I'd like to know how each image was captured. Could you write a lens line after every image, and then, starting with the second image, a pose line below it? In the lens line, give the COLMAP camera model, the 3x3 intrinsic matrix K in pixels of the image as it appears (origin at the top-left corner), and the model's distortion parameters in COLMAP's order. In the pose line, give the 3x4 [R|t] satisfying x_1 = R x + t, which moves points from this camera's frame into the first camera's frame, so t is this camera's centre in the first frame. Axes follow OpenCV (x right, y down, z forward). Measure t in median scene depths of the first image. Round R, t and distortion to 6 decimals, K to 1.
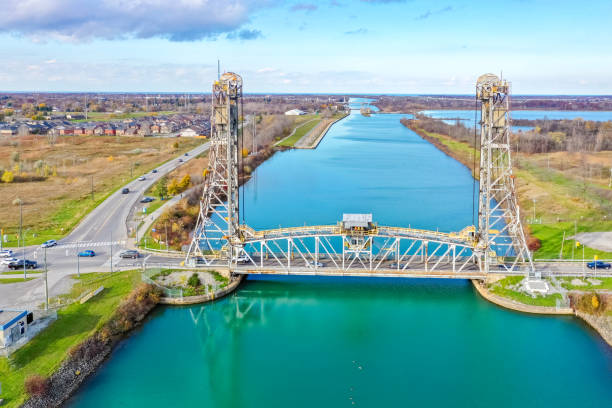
lens RADIAL K [[481.7, 0, 329.4], [0, 481.7, 148.6], [0, 0, 1]] dist [0.005127, -0.002274]
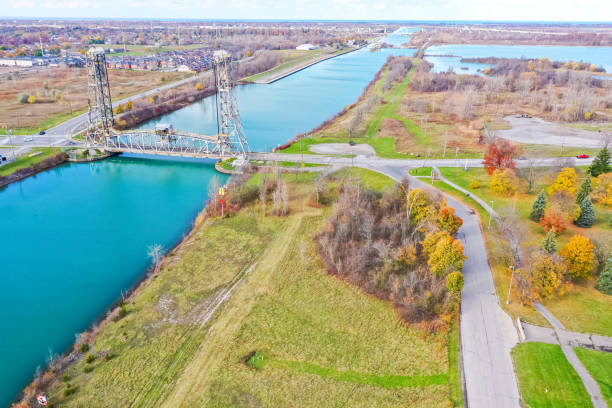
lens RADIAL K [[481.7, 0, 309.6], [0, 481.7, 202.4], [0, 0, 1]] dist [0.005127, -0.002274]
pose [[0.983850, 0.062648, -0.167676, 0.989482], [-0.019092, 0.968137, 0.249694, -0.053671], [0.177976, -0.242460, 0.953697, -0.828555]]
